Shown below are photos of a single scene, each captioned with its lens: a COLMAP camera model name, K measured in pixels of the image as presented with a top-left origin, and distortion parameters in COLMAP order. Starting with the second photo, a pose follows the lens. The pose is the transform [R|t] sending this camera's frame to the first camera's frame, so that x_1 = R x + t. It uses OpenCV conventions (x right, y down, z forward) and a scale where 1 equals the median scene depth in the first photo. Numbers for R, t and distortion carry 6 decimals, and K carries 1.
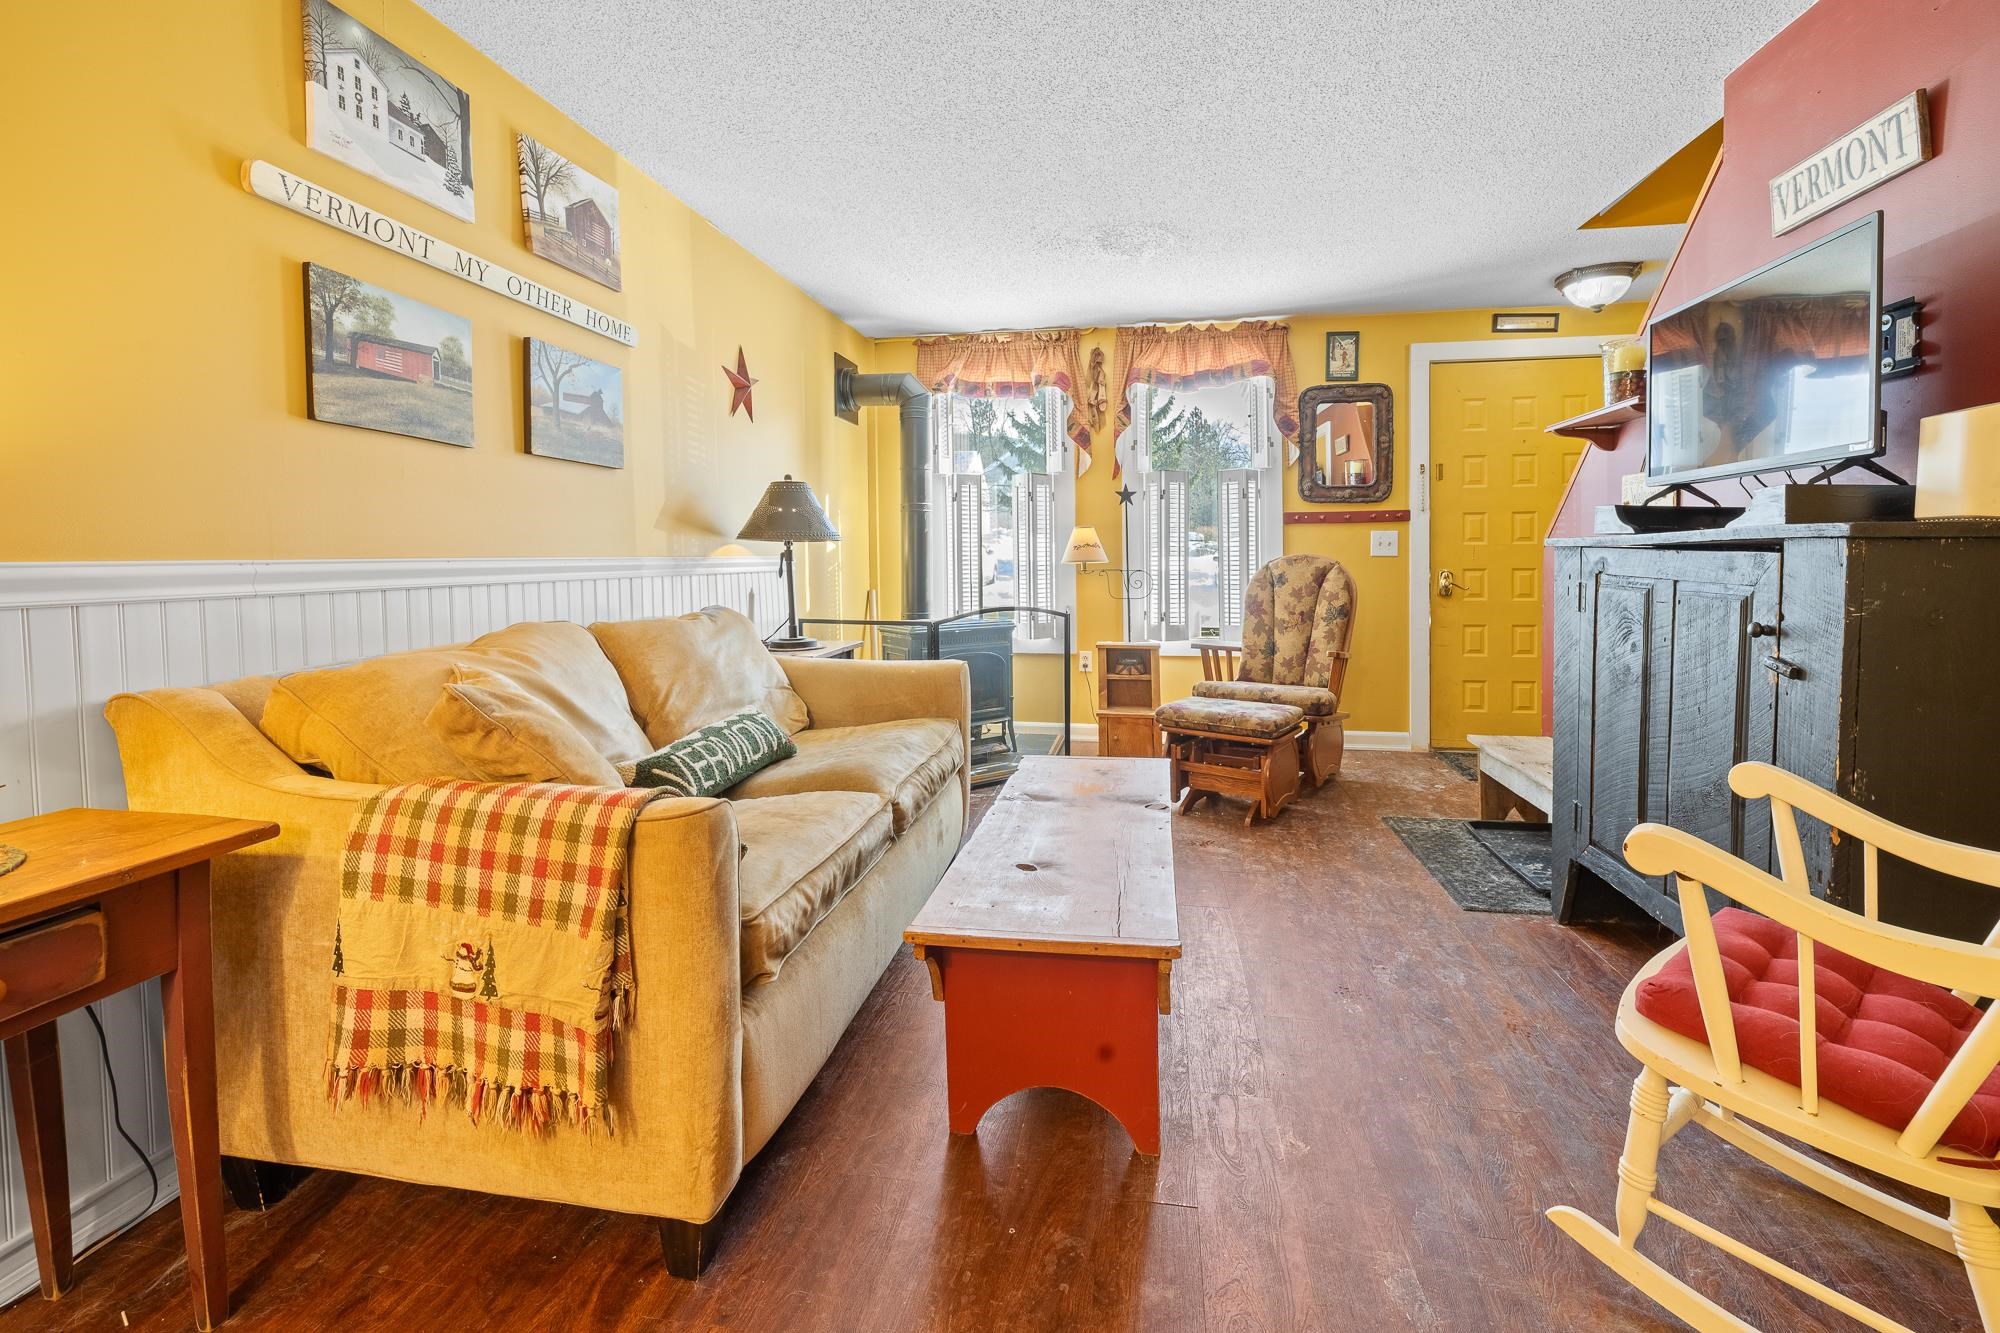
lens RADIAL K [[883.0, 0, 1009.4], [0, 883.0, 583.1], [0, 0, 1]] dist [0.001023, 0.000222]
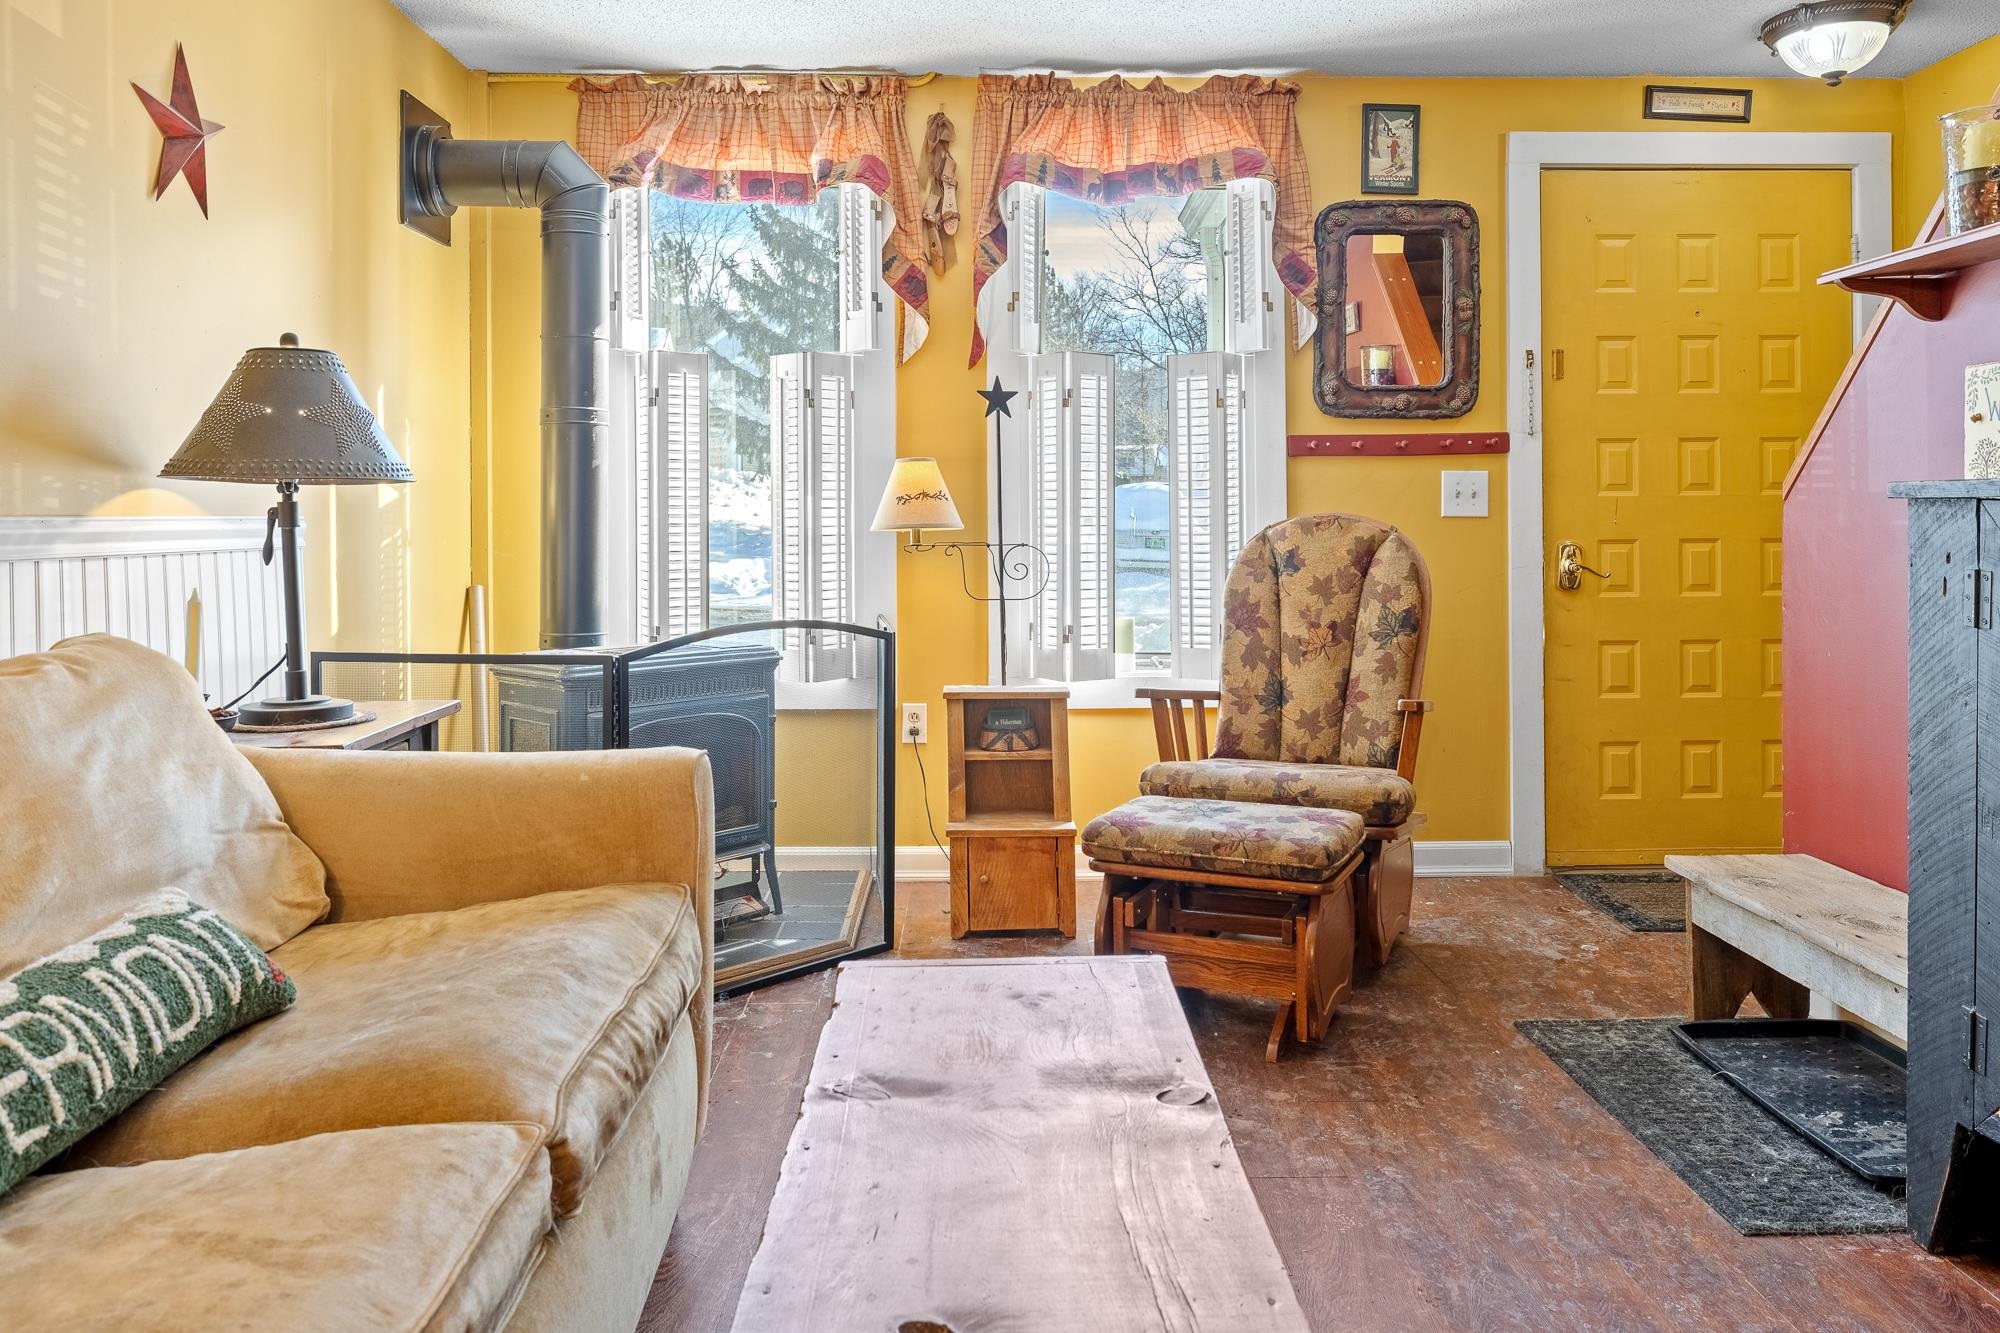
lens RADIAL K [[1533.9, 0, 1022.1], [0, 1533.9, 495.4], [0, 0, 1]] dist [0.000748, -0.004000]
pose [[0.981180, 0.003537, 0.193063, -0.033539], [0.005076, 0.999014, -0.044100, -0.004541], [-0.193029, 0.044250, 0.980195, 0.157841]]
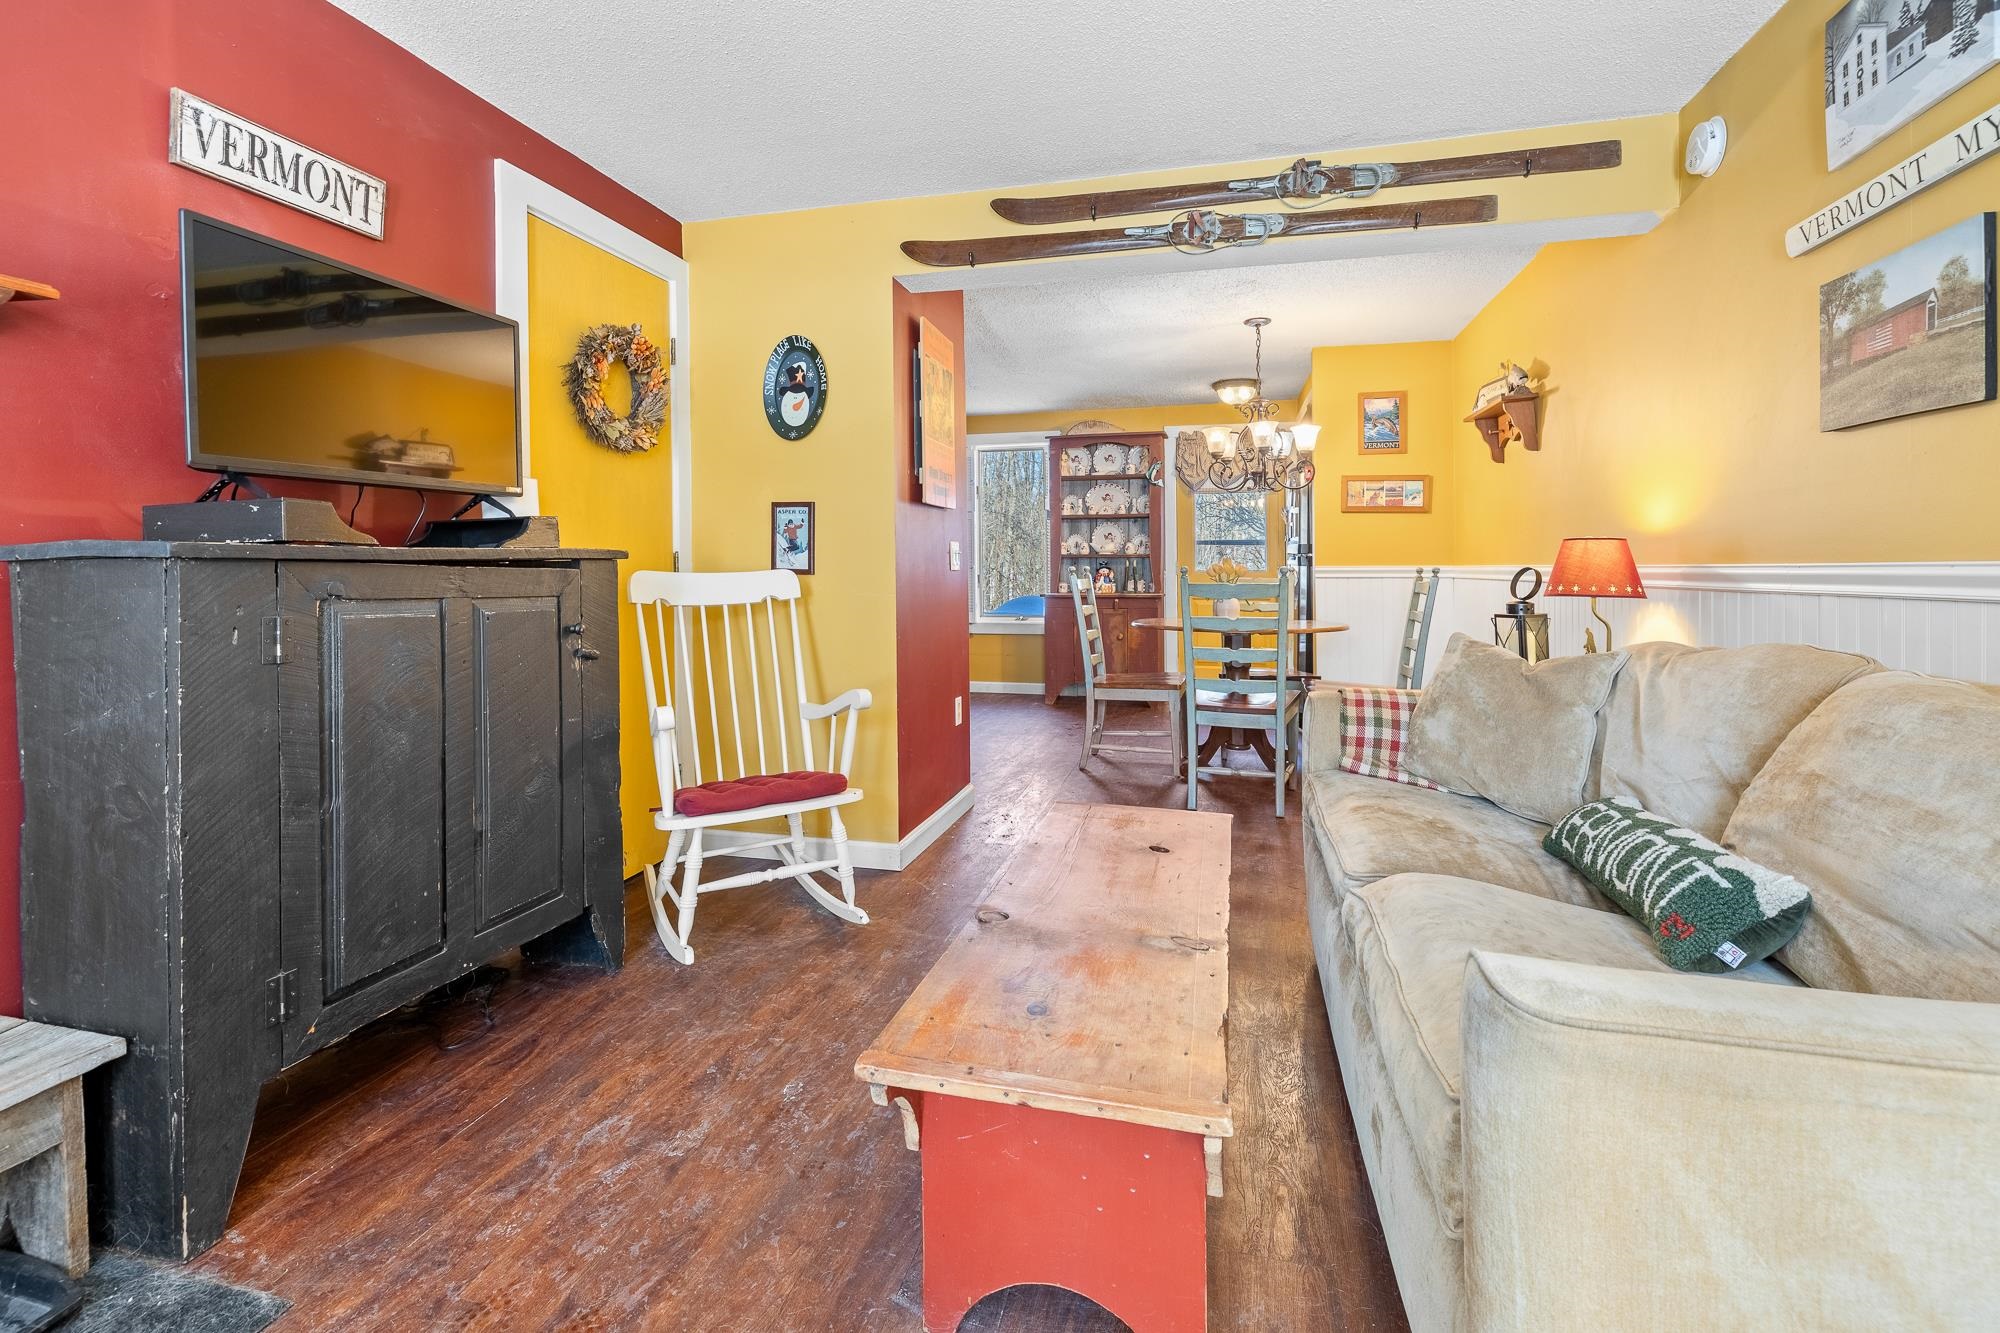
lens RADIAL K [[882.3, 0, 1002.6], [0, 882.3, 571.5], [0, 0, 1]] dist [-0.002091, -0.000329]
pose [[-0.996082, 0.011135, 0.087731, 0.050954], [0.014312, 0.999261, 0.035664, -0.031636], [-0.087269, 0.036779, -0.995506, 0.996248]]
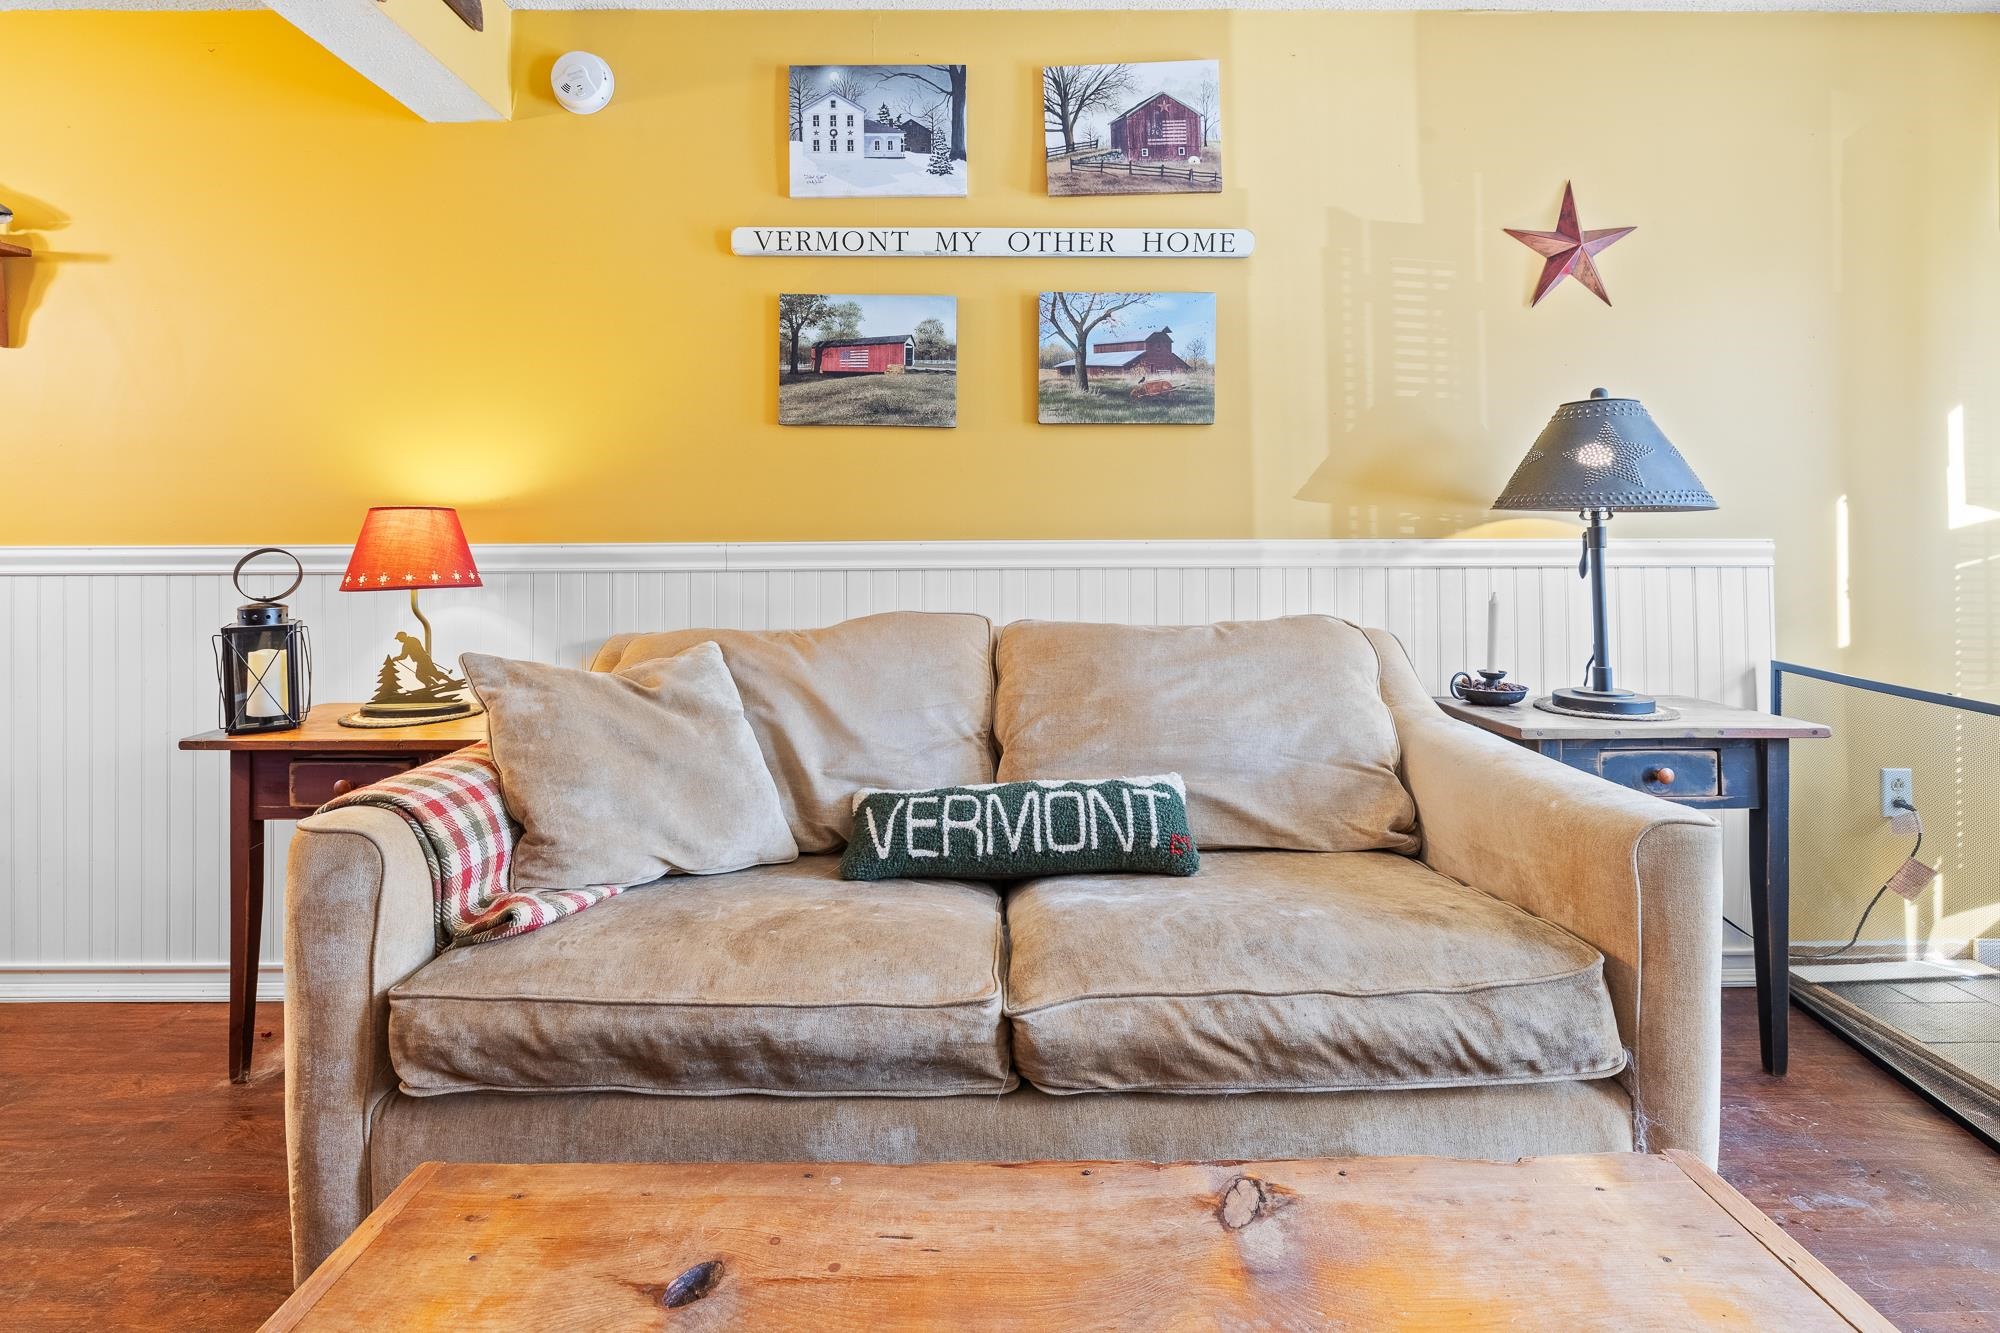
lens RADIAL K [[911.9, 0, 989.8], [0, 911.9, 539.3], [0, 0, 1]] dist [-0.002879, -0.000366]
pose [[0.165469, 0.005226, -0.986201, 0.219123], [-0.029875, 0.999554, 0.000284, -0.018054], [0.985762, 0.029415, 0.165551, 0.499139]]
